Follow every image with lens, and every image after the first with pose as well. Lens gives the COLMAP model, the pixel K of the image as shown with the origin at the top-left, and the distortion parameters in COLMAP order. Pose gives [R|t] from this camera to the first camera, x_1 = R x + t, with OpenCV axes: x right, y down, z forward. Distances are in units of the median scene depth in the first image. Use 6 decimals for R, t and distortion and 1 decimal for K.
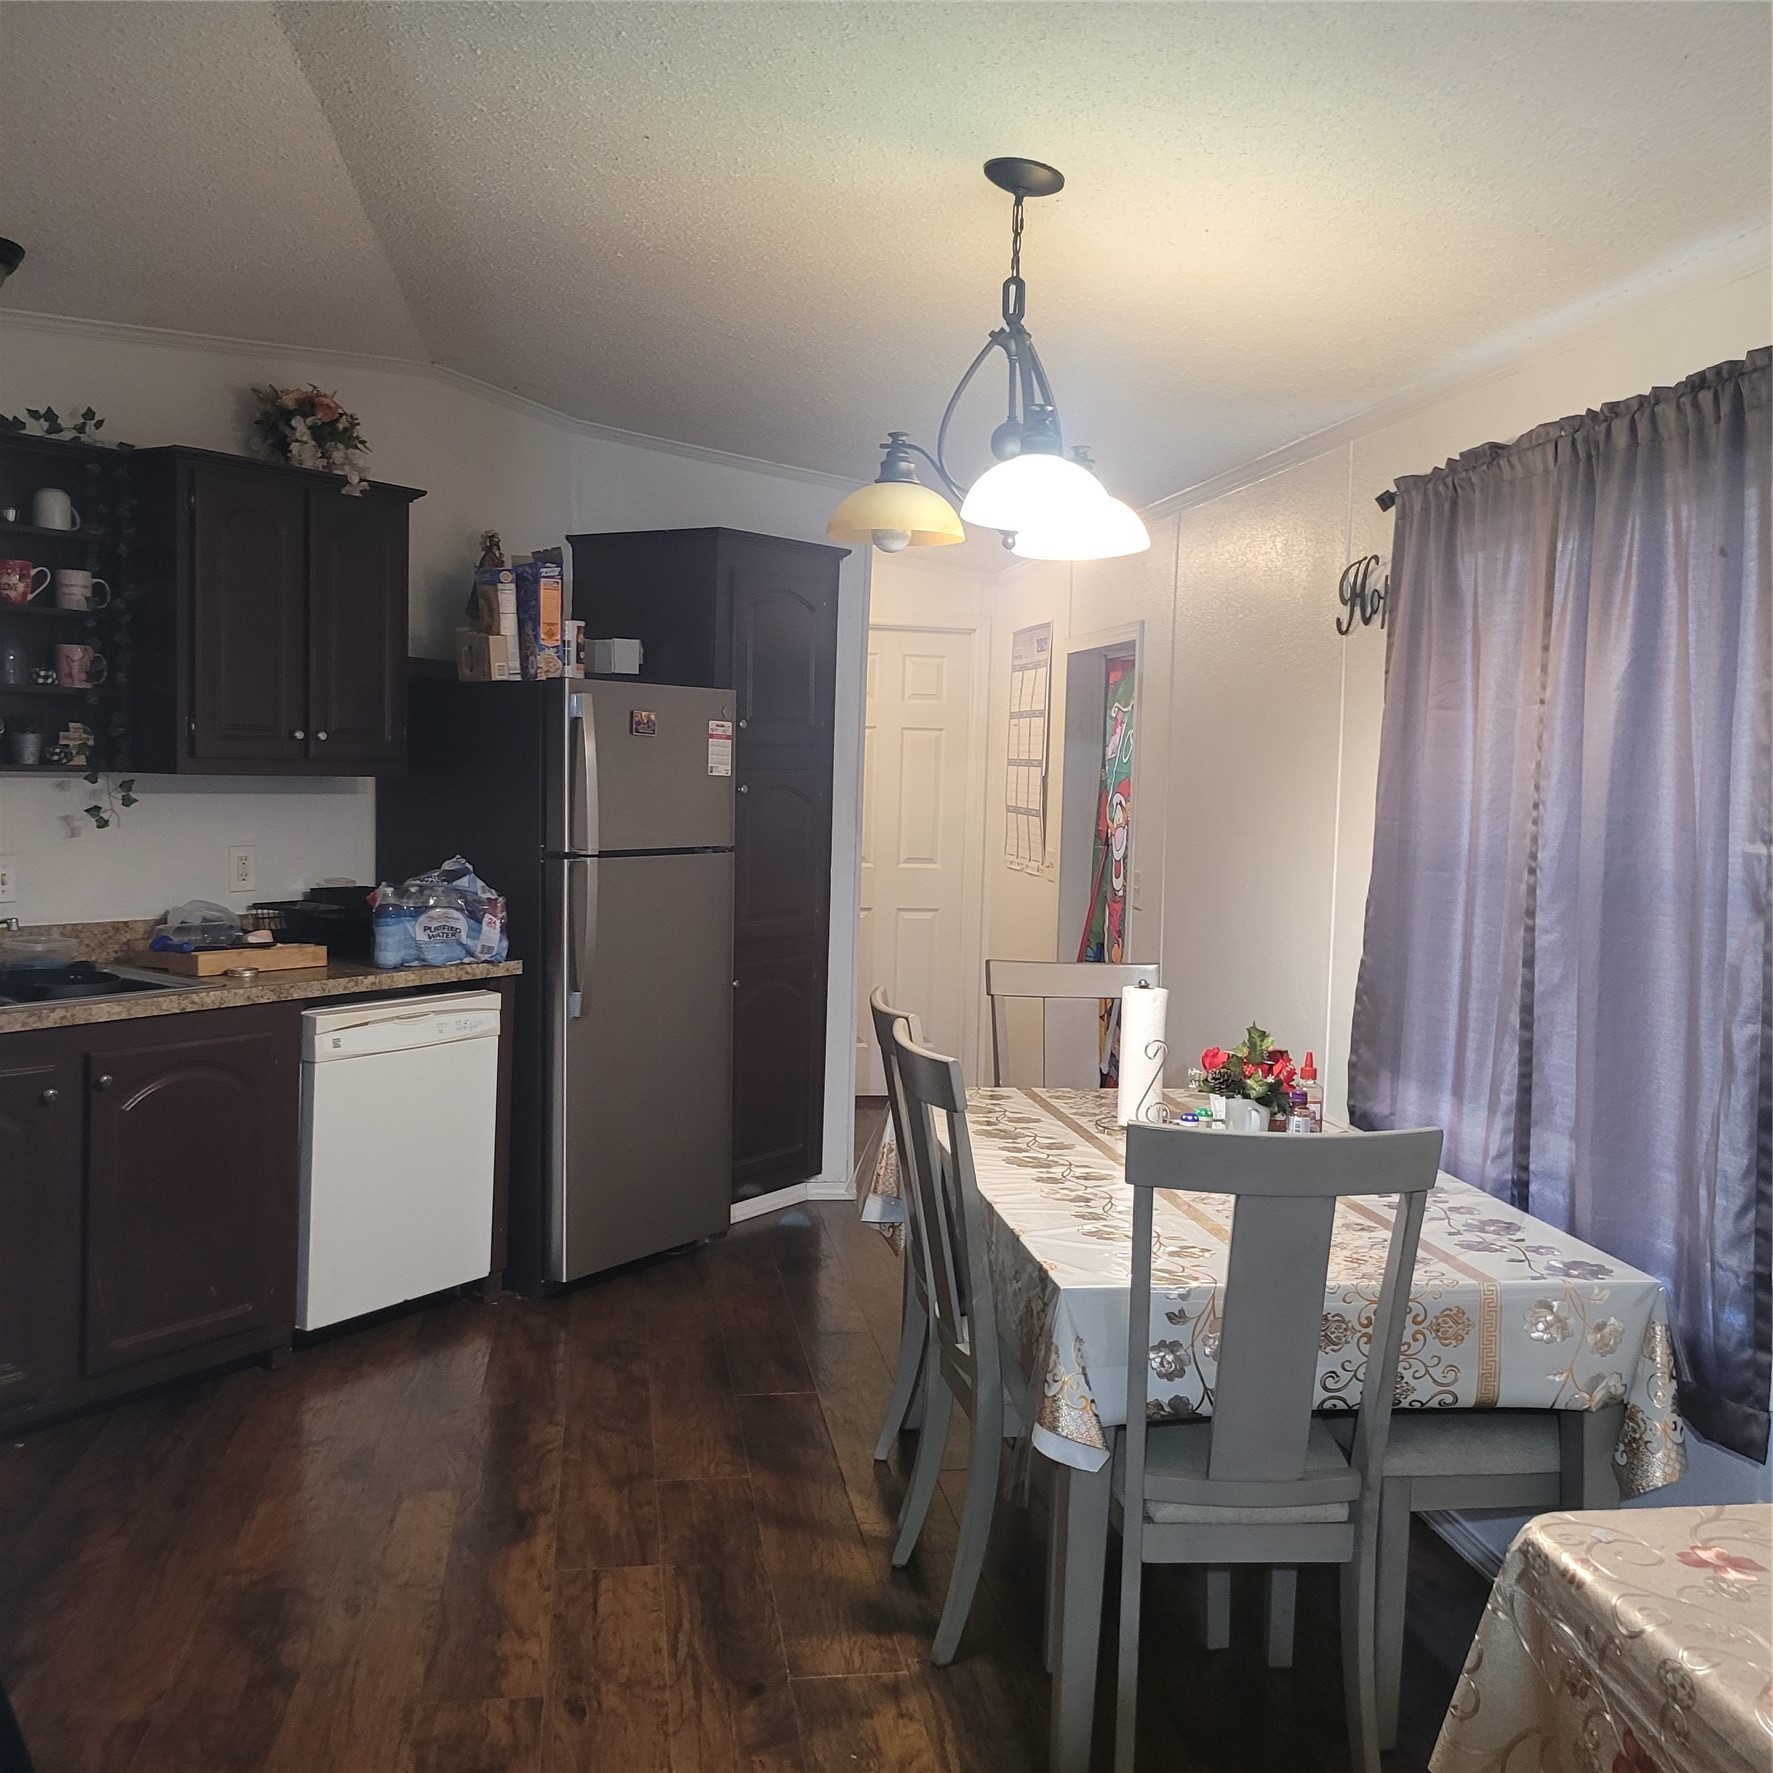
lens RADIAL K [[1770.6, 0, 904.3], [0, 1770.6, 886.8], [0, 0, 1]] dist [0.044281, 0.000000]
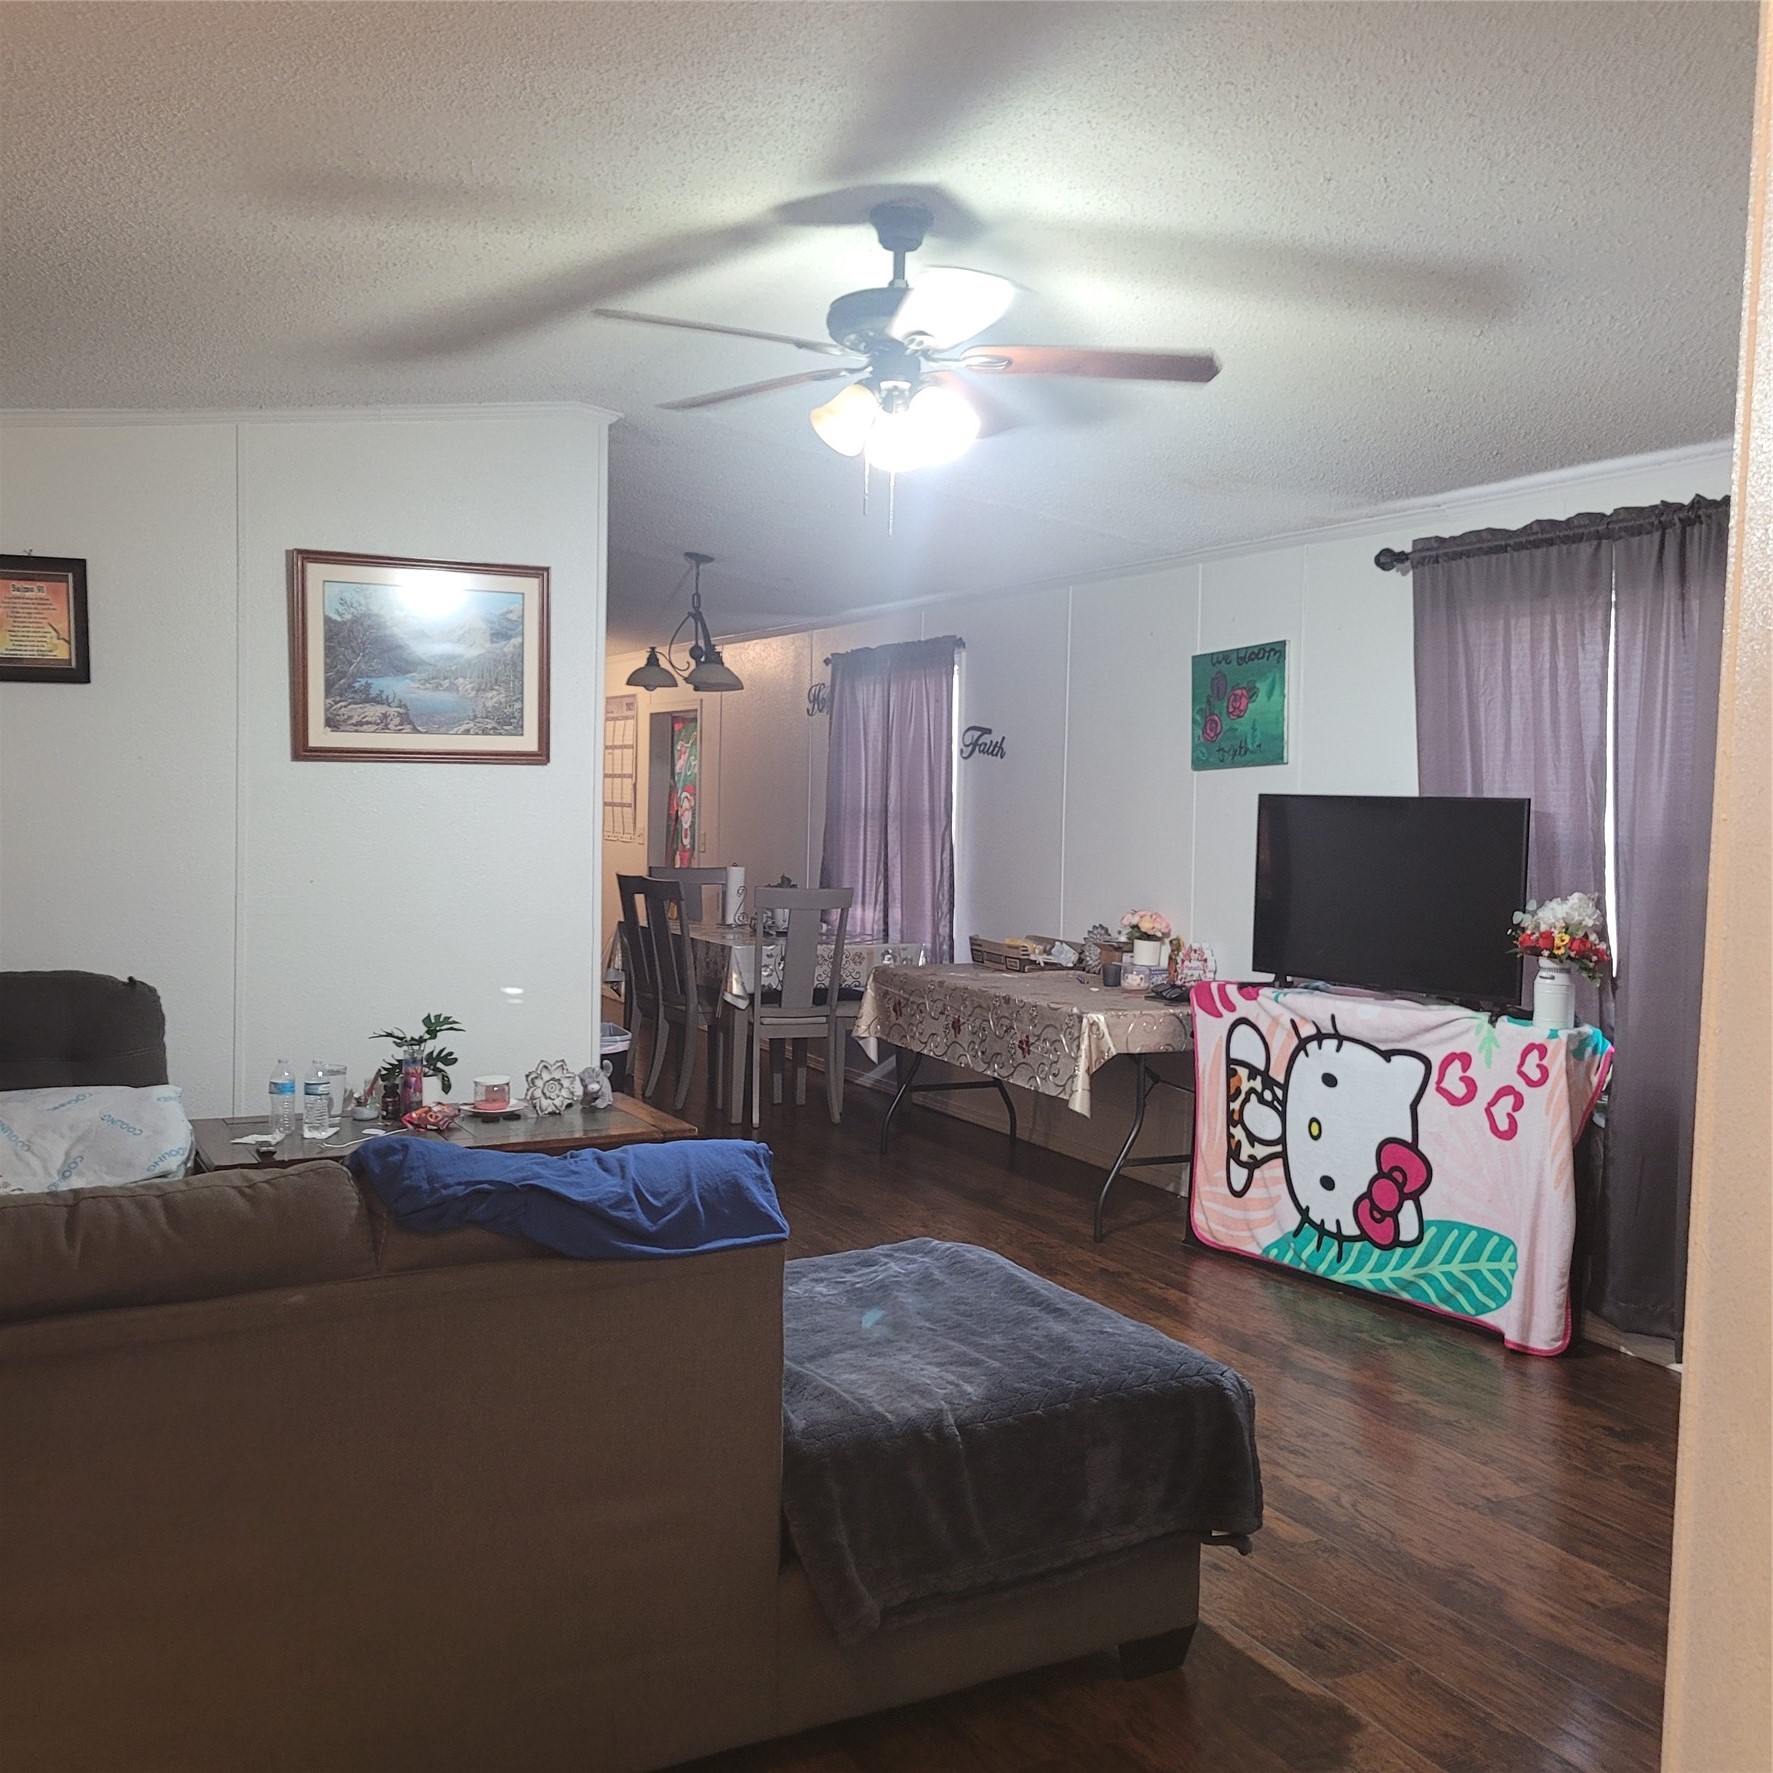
lens RADIAL K [[1770.6, 0, 897.8], [0, 1770.6, 877.8], [0, 0, 1]] dist [0.044281, 0.000000]
pose [[0.951961, -0.020339, 0.305542, -0.367153], [0.026028, 0.999555, -0.014556, 0.108708], [-0.305110, 0.021809, 0.952067, -1.271791]]
